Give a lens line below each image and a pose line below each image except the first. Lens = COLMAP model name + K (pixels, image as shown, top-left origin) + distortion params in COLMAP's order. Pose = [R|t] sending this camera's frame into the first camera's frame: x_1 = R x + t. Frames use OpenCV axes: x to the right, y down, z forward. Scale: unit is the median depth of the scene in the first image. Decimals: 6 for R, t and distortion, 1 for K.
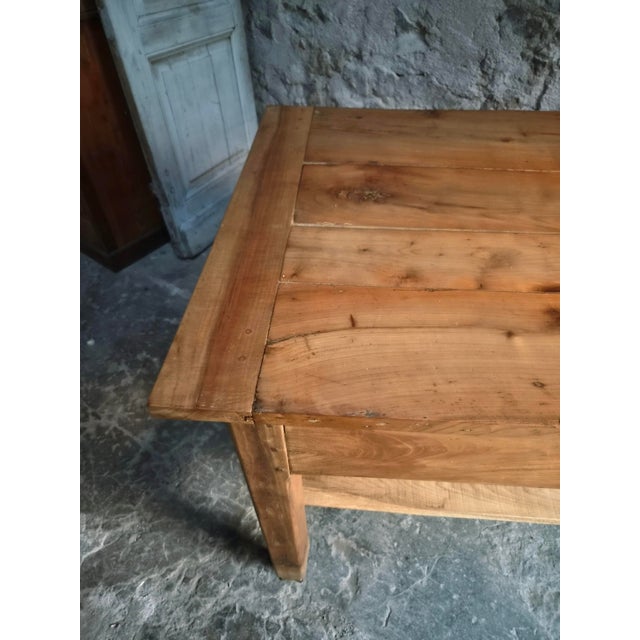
lens RADIAL K [[435.3, 0, 316.1], [0, 435.3, 319.6], [0, 0, 1]] dist [0.053113, -0.047989]
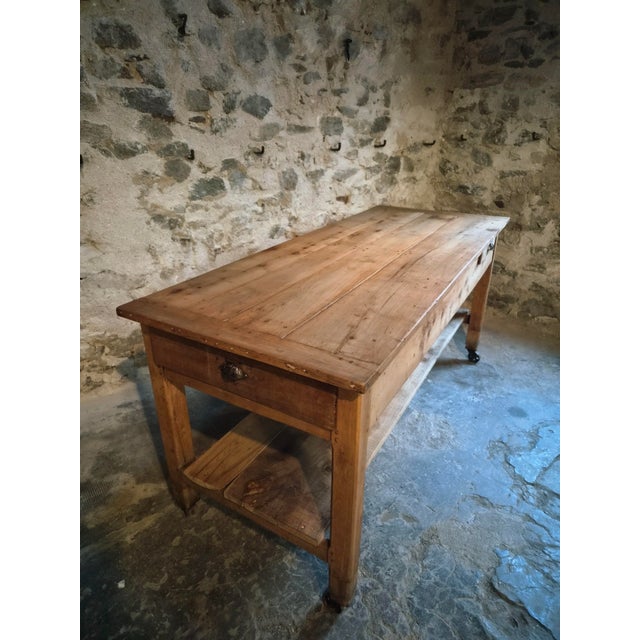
lens RADIAL K [[431.5, 0, 320.0], [0, 431.5, 320.0], [0, 0, 1]] dist [0.052219, -0.043236]
pose [[0.341897, -0.378298, 0.860231, -0.950137], [0.659942, 0.748341, 0.066800, -0.194853], [-0.669016, 0.544864, 0.505510, 0.069559]]
